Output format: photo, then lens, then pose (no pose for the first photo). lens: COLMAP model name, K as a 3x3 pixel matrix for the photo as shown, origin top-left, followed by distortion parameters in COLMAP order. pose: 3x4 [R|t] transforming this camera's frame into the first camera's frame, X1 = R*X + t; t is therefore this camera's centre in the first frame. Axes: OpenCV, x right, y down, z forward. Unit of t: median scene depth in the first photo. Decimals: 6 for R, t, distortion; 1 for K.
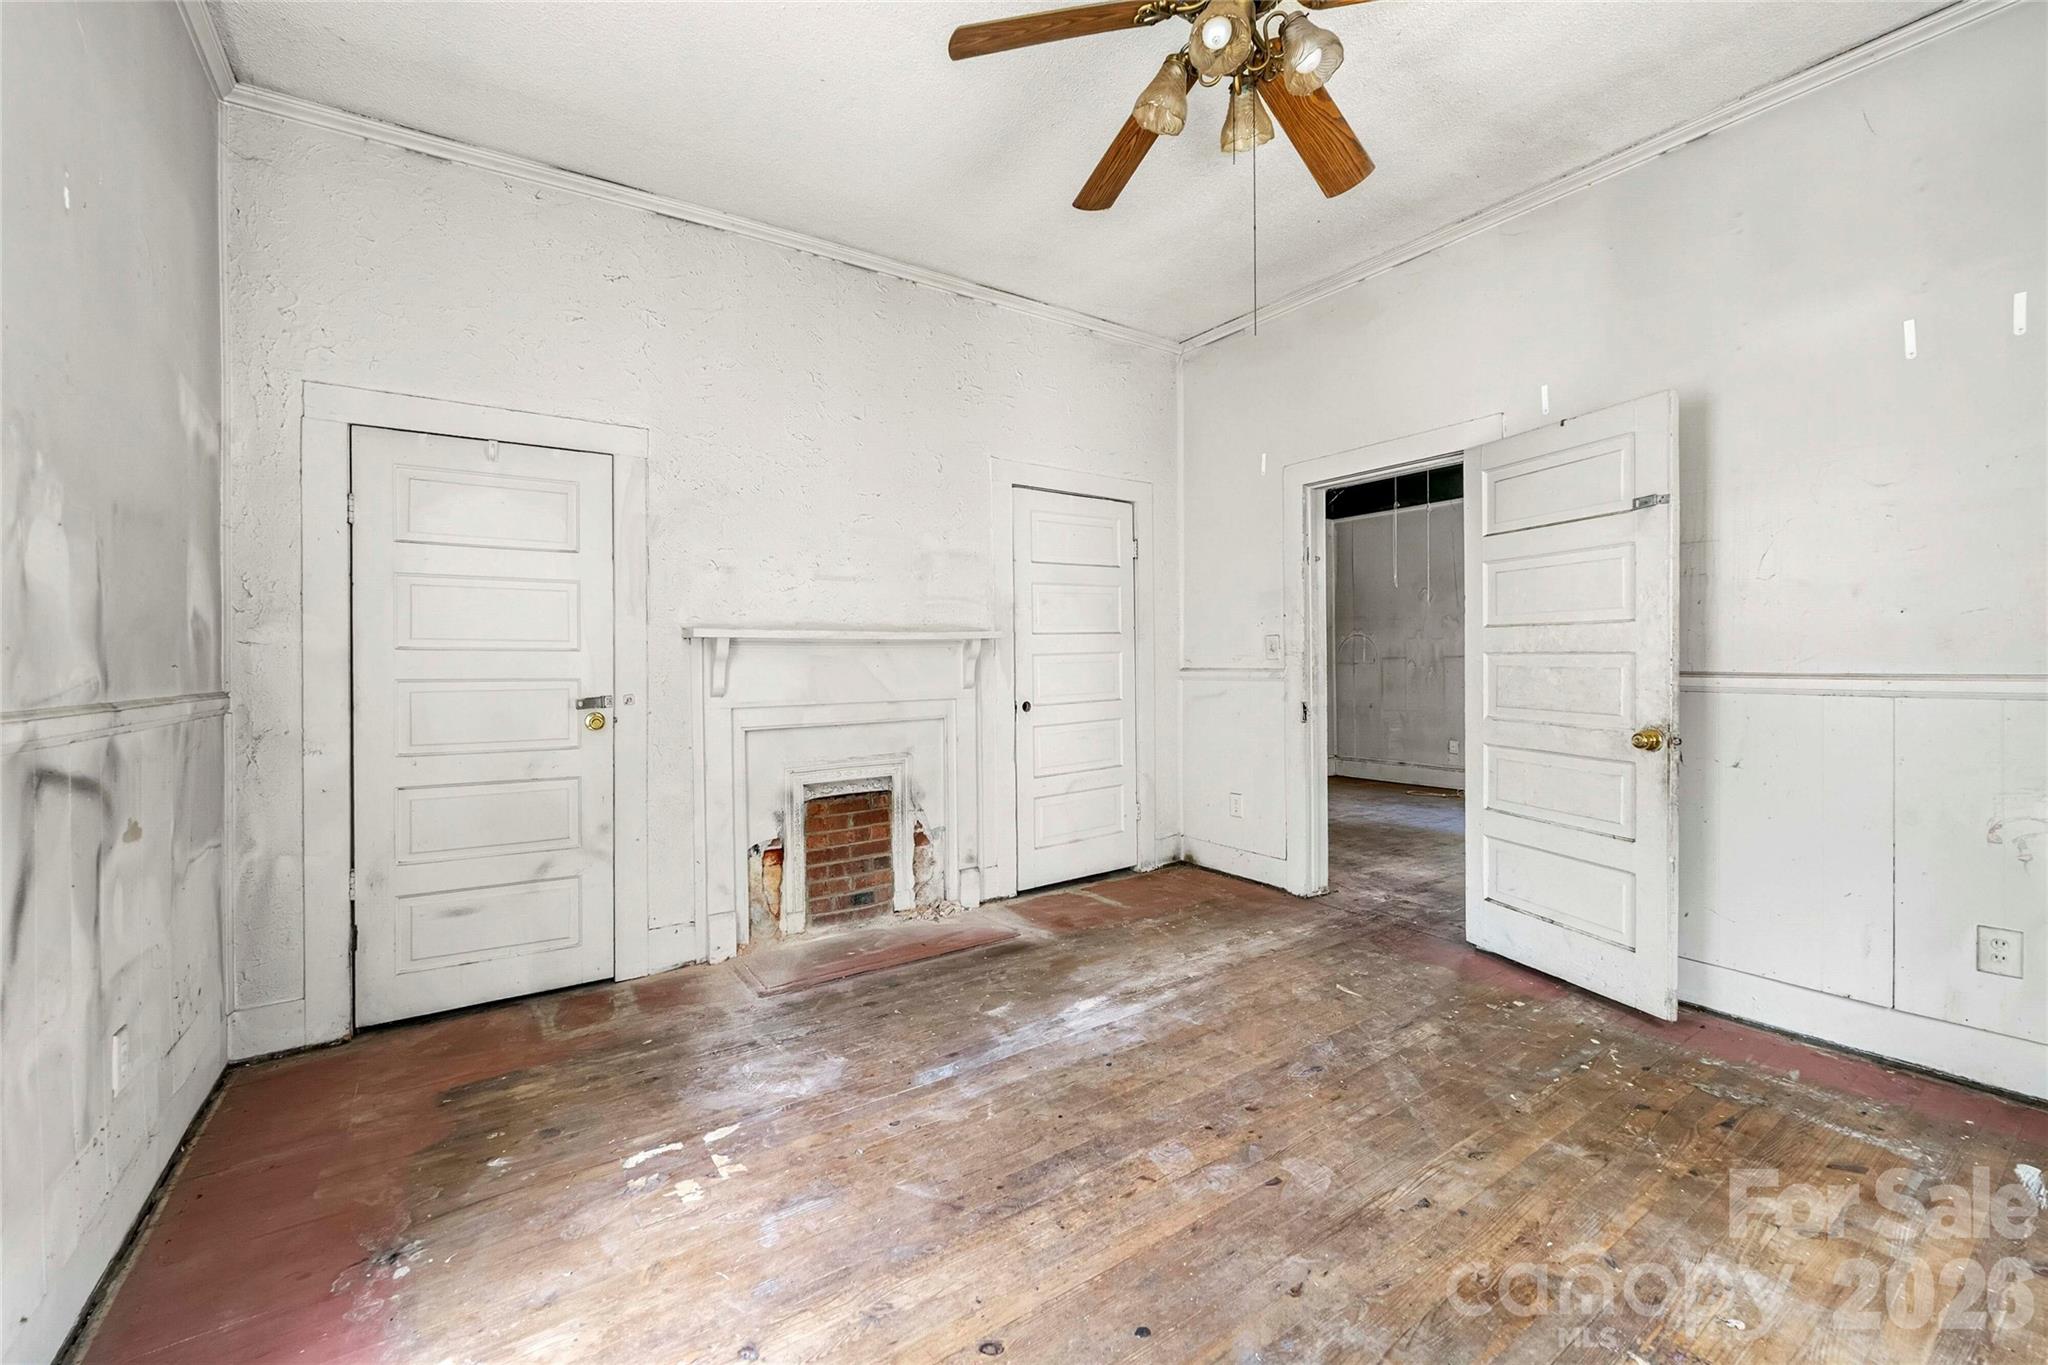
lens RADIAL K [[839.6, 0, 1027.3], [0, 839.6, 671.3], [0, 0, 1]] dist [0.001968, -0.000075]
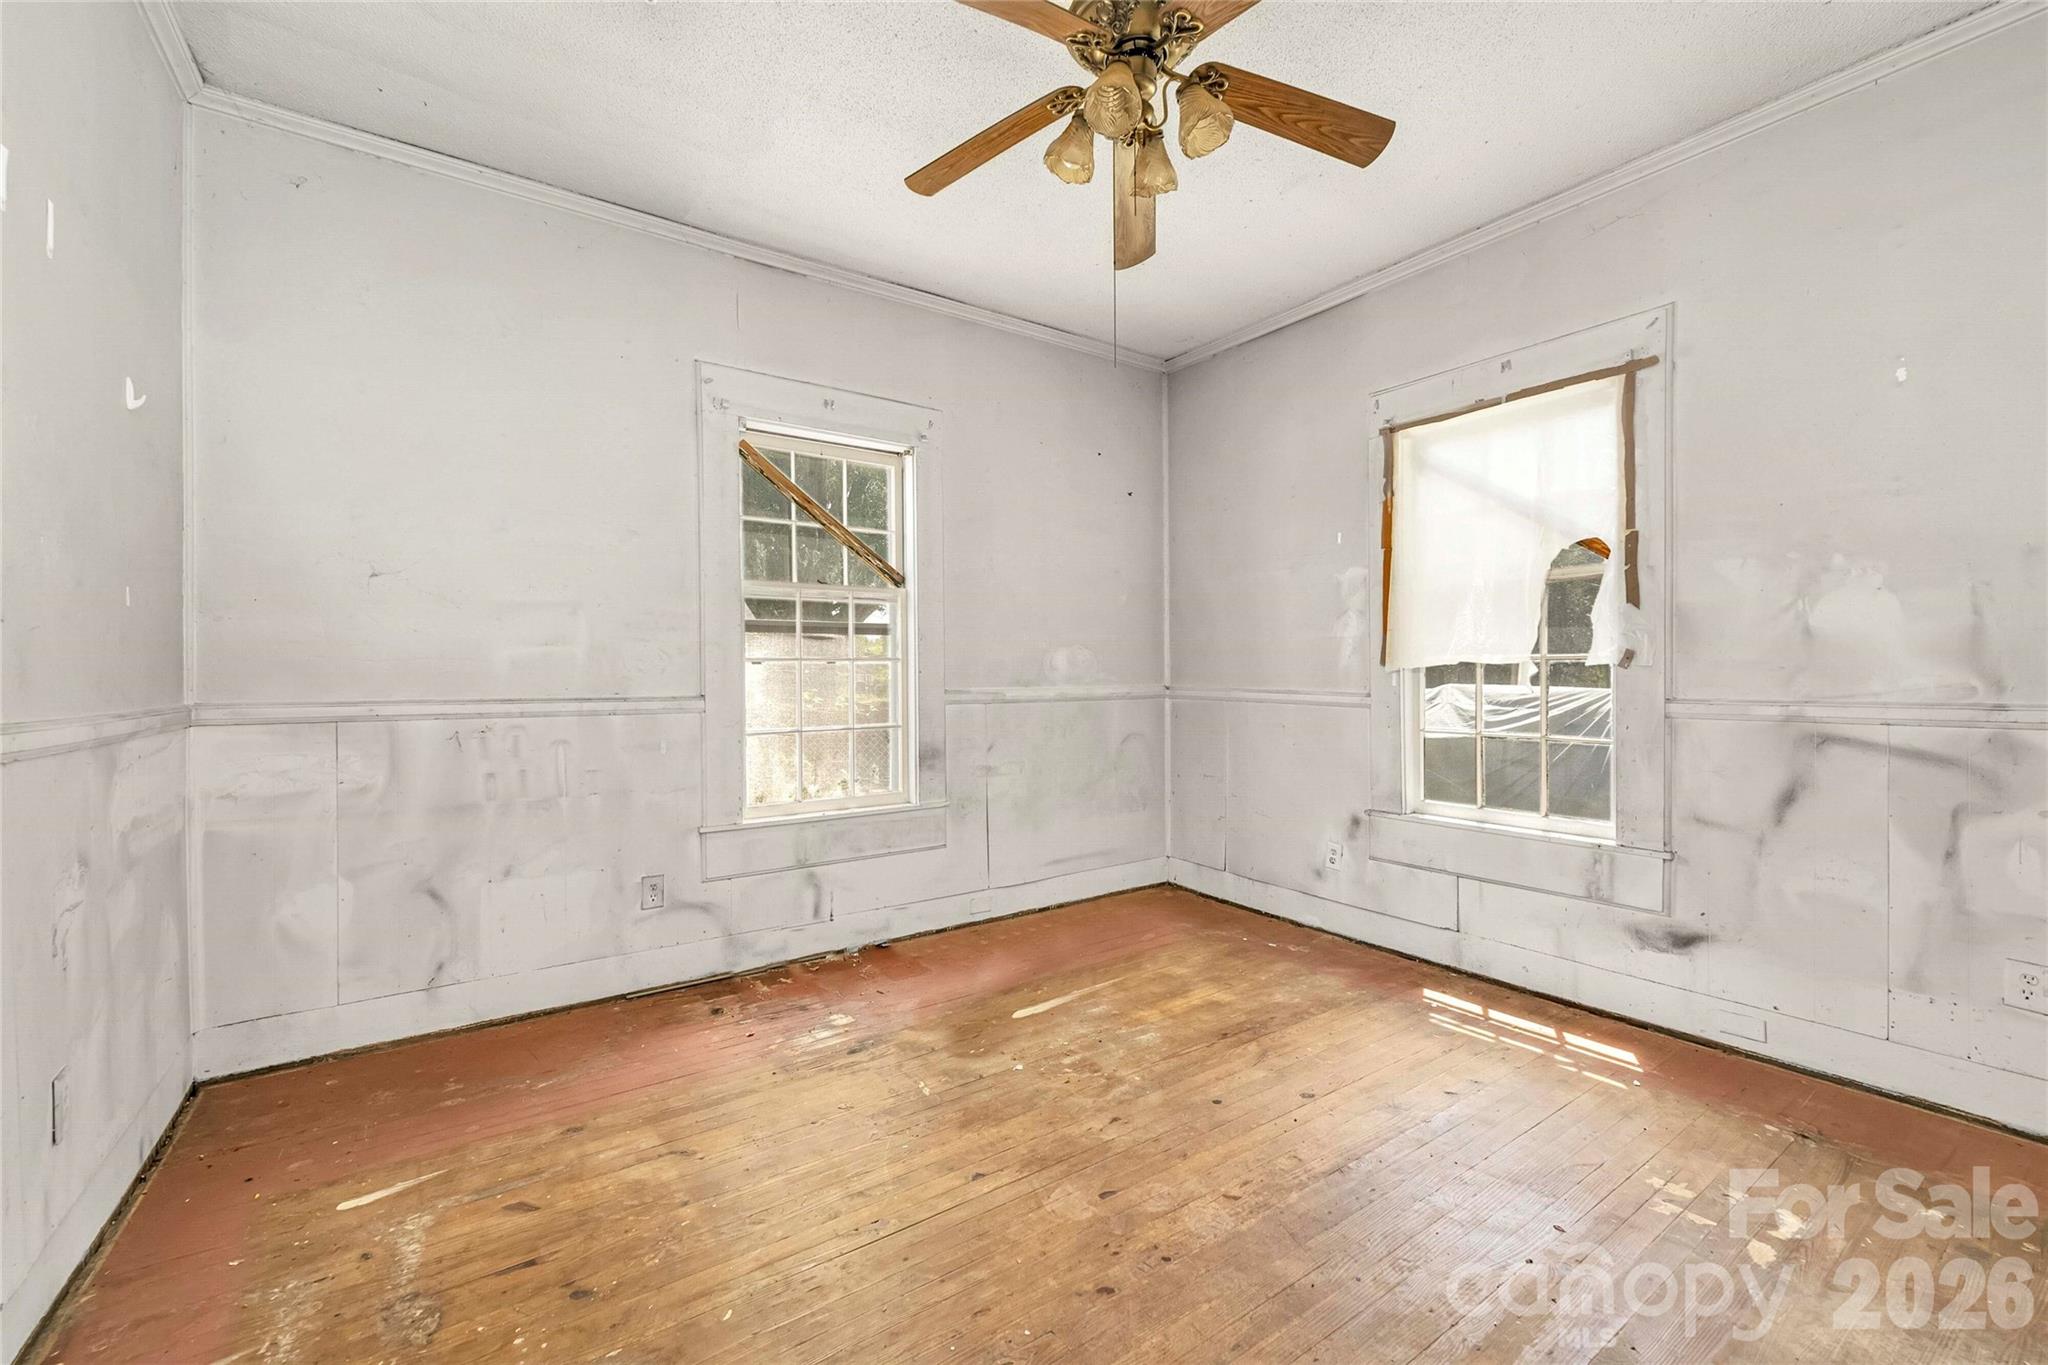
lens RADIAL K [[839.6, 0, 1021.4], [0, 839.6, 682.1], [0, 0, 1]] dist [0.001968, -0.000075]
pose [[-0.999905, 0.013673, 0.001817, 0.384535], [0.013691, 0.999853, 0.010347, -0.028572], [-0.001675, 0.010371, -0.999945, 2.004063]]
